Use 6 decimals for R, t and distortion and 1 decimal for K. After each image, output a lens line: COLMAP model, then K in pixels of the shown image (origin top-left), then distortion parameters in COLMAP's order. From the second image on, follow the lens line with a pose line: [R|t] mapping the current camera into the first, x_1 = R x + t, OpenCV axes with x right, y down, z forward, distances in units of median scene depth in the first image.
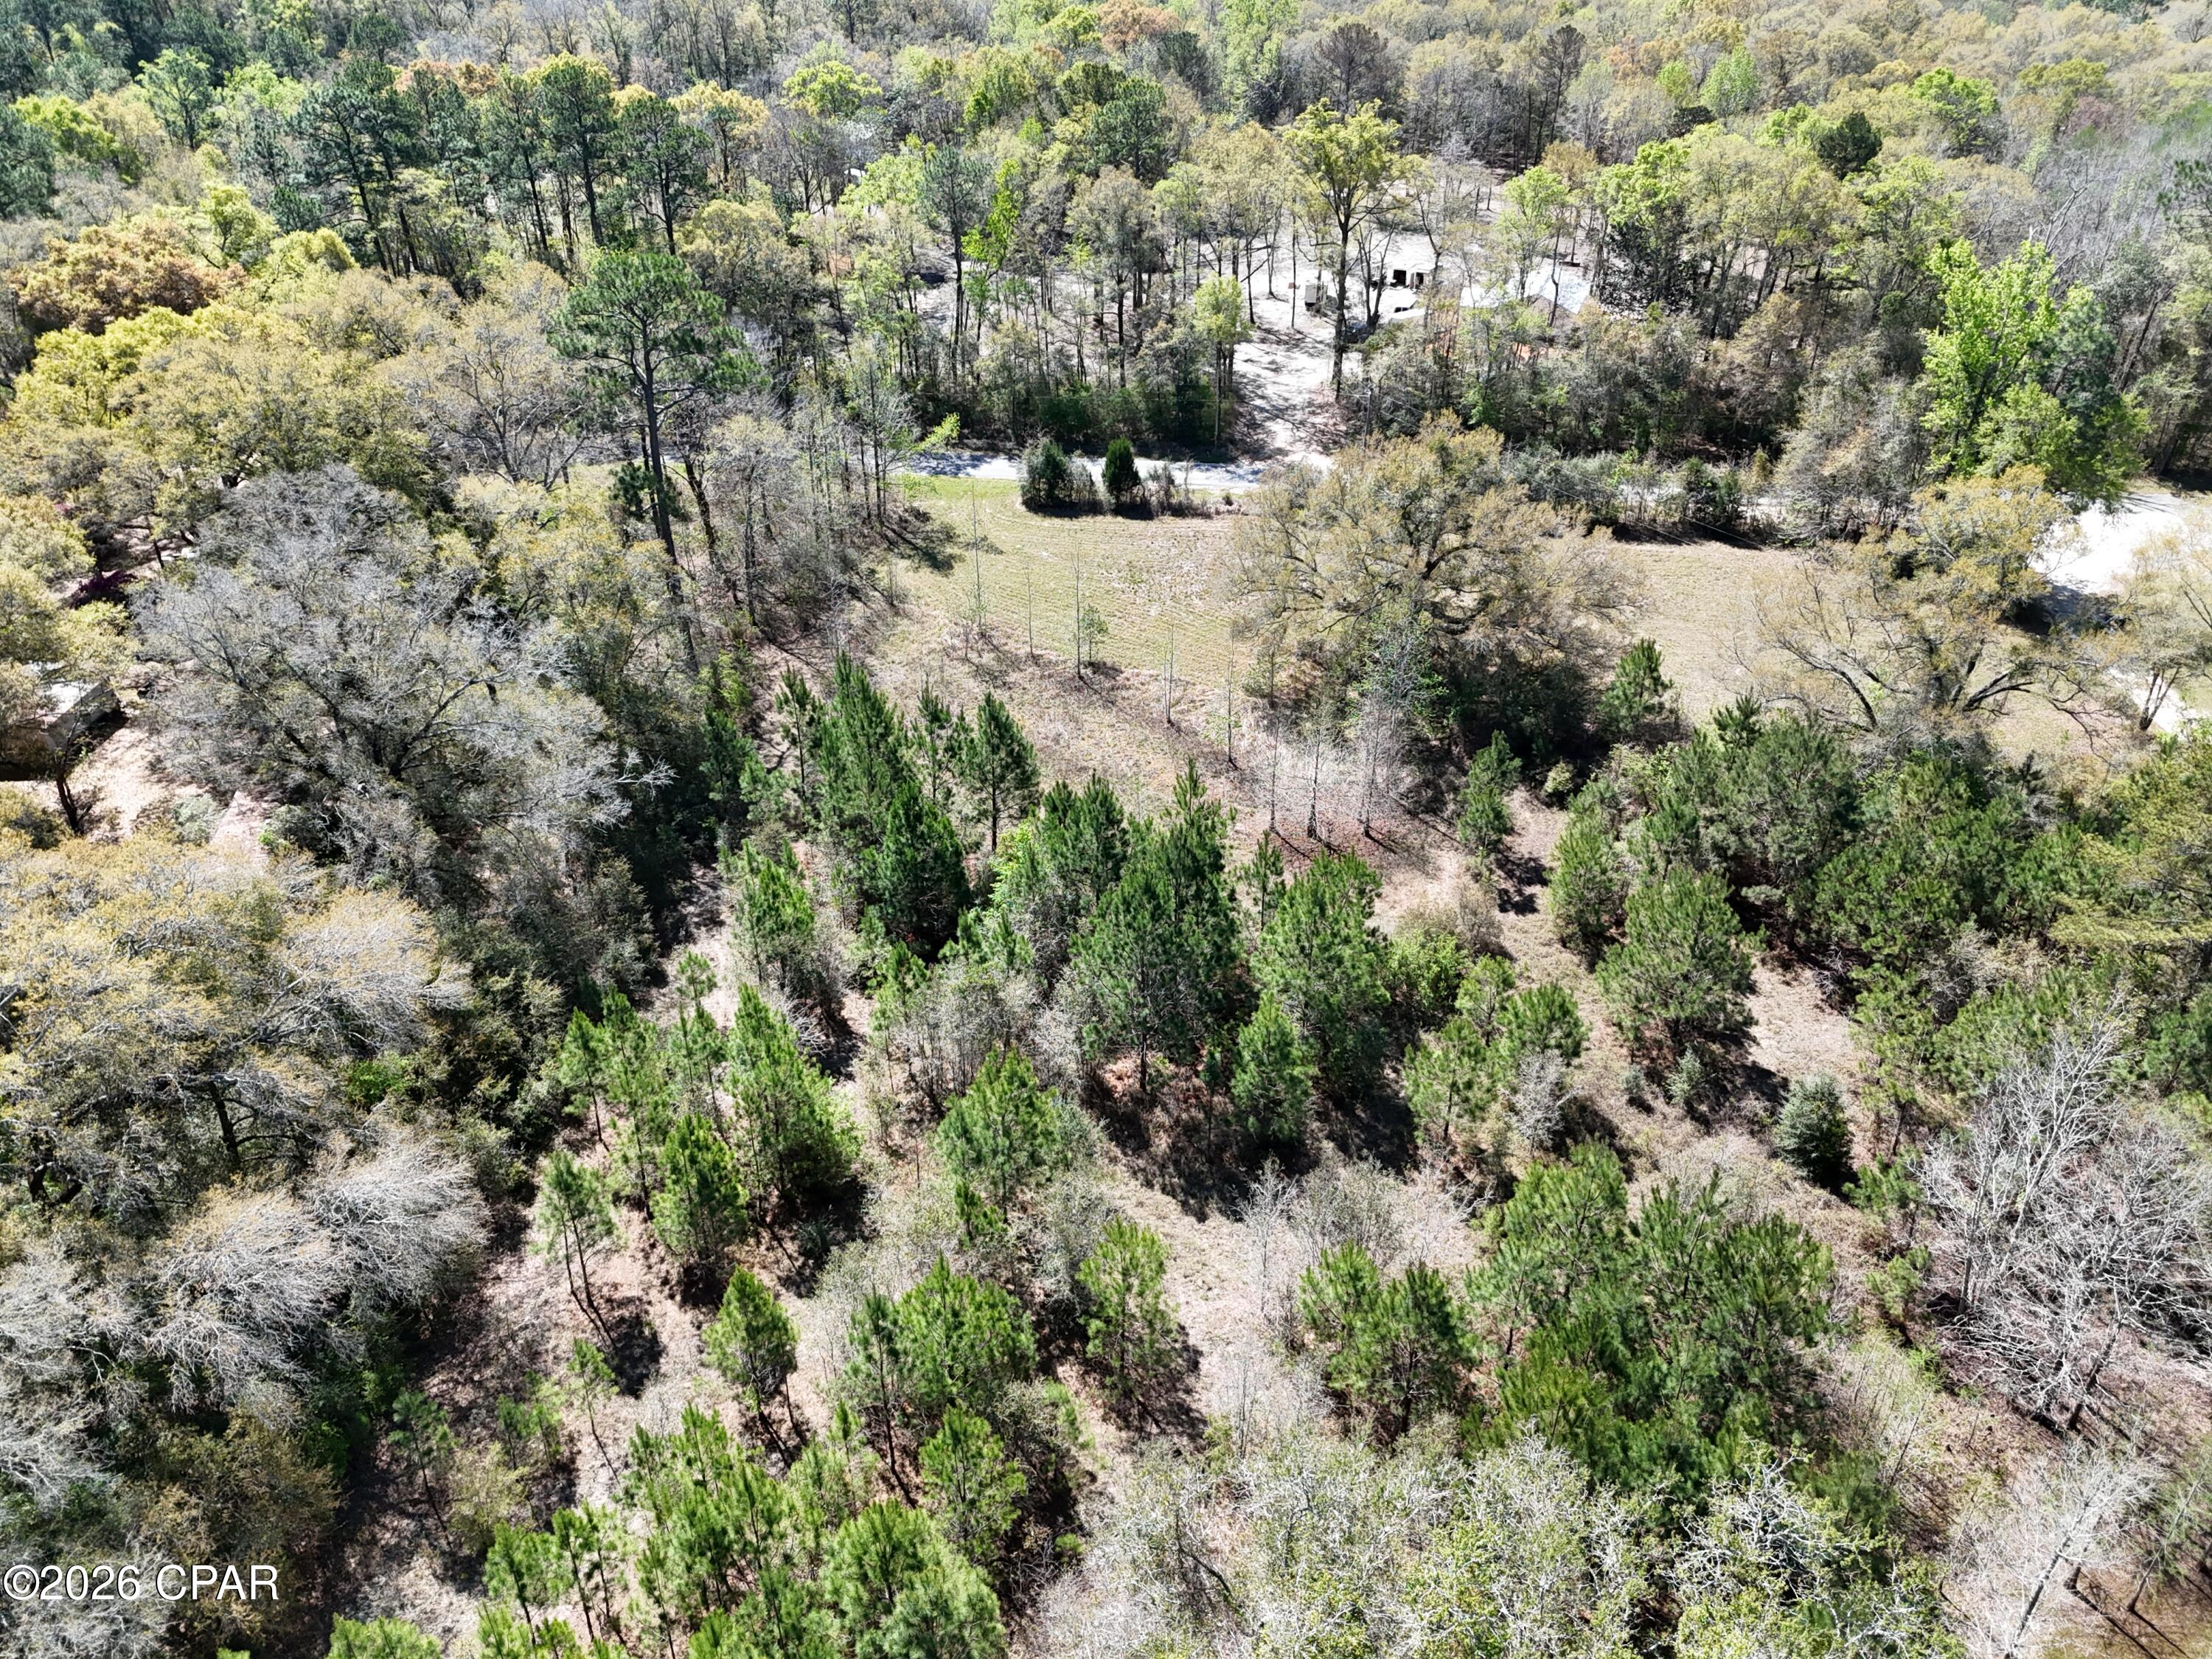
lens RADIAL K [[1509.2, 0, 1106.0], [0, 1509.2, 829.5], [0, 0, 1]] dist [0.009189, -0.092876]
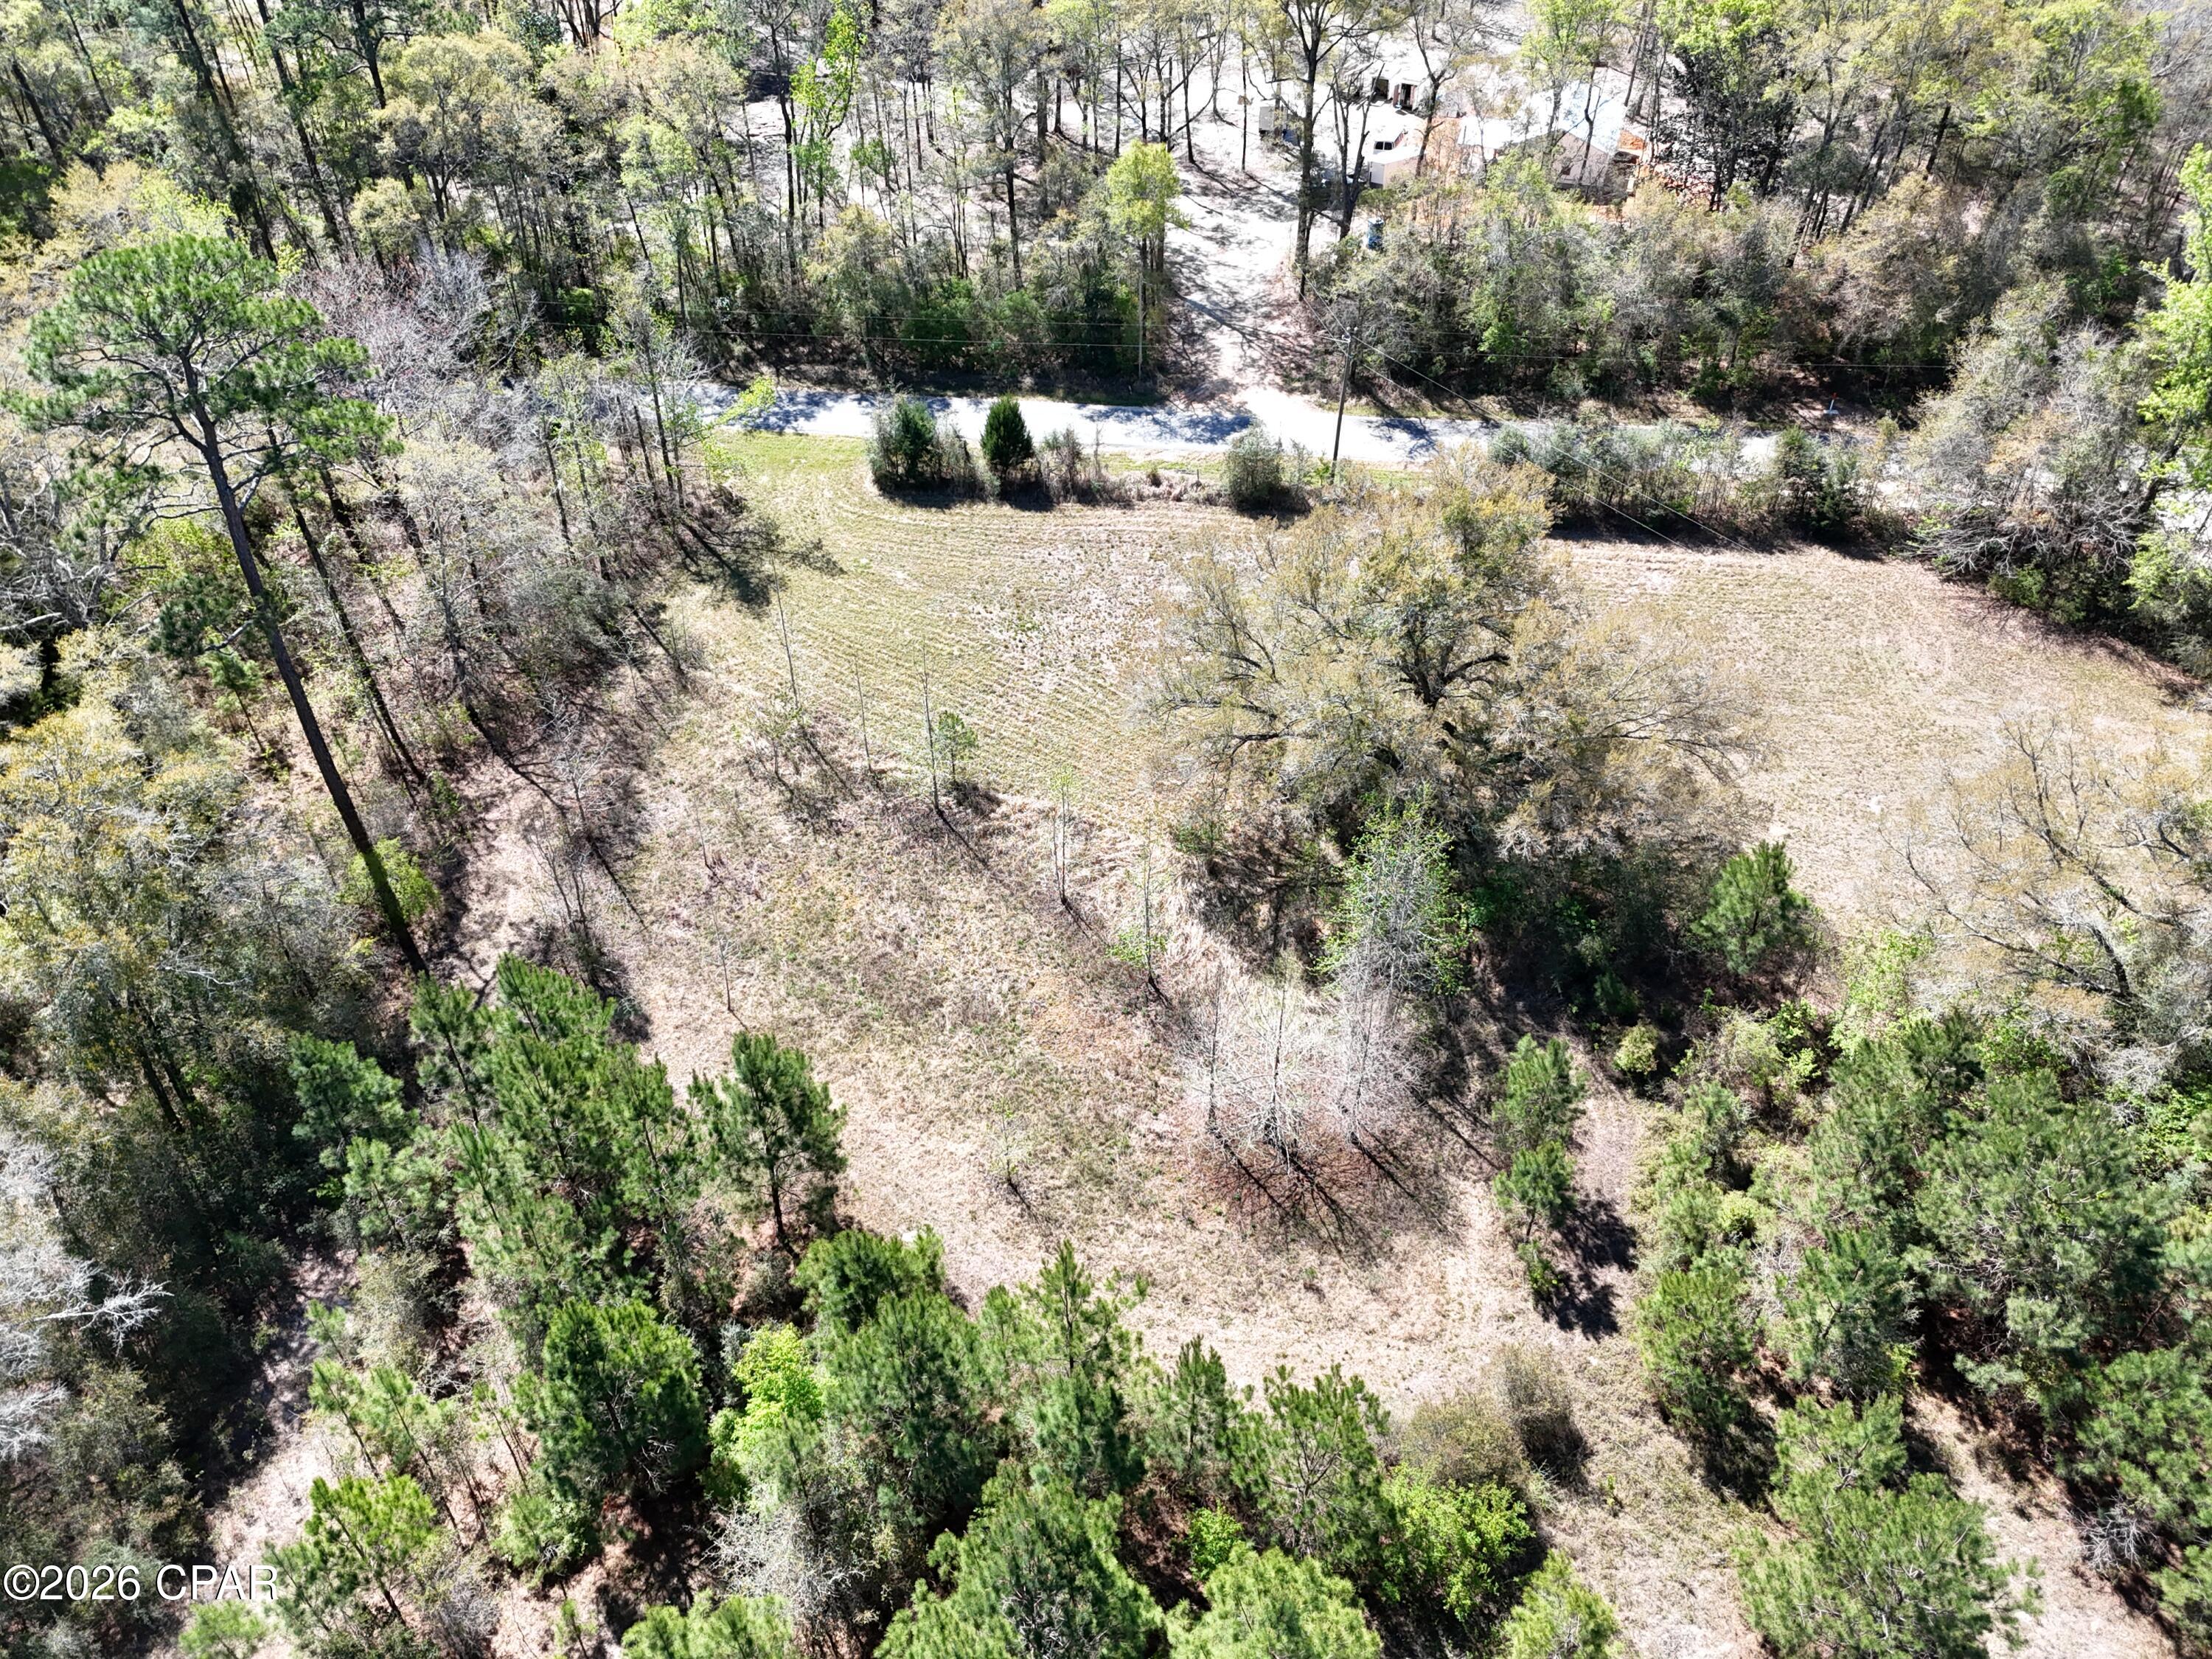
lens RADIAL K [[1643.0, 0, 1106.0], [0, 1643.0, 829.5], [0, 0, 1]] dist [0.024473, -0.039003]
pose [[0.999194, -0.018289, 0.035722, 0.025841], [0.014134, 0.993461, 0.113294, -0.140104], [-0.037561, -0.112698, 0.992919, 0.189902]]
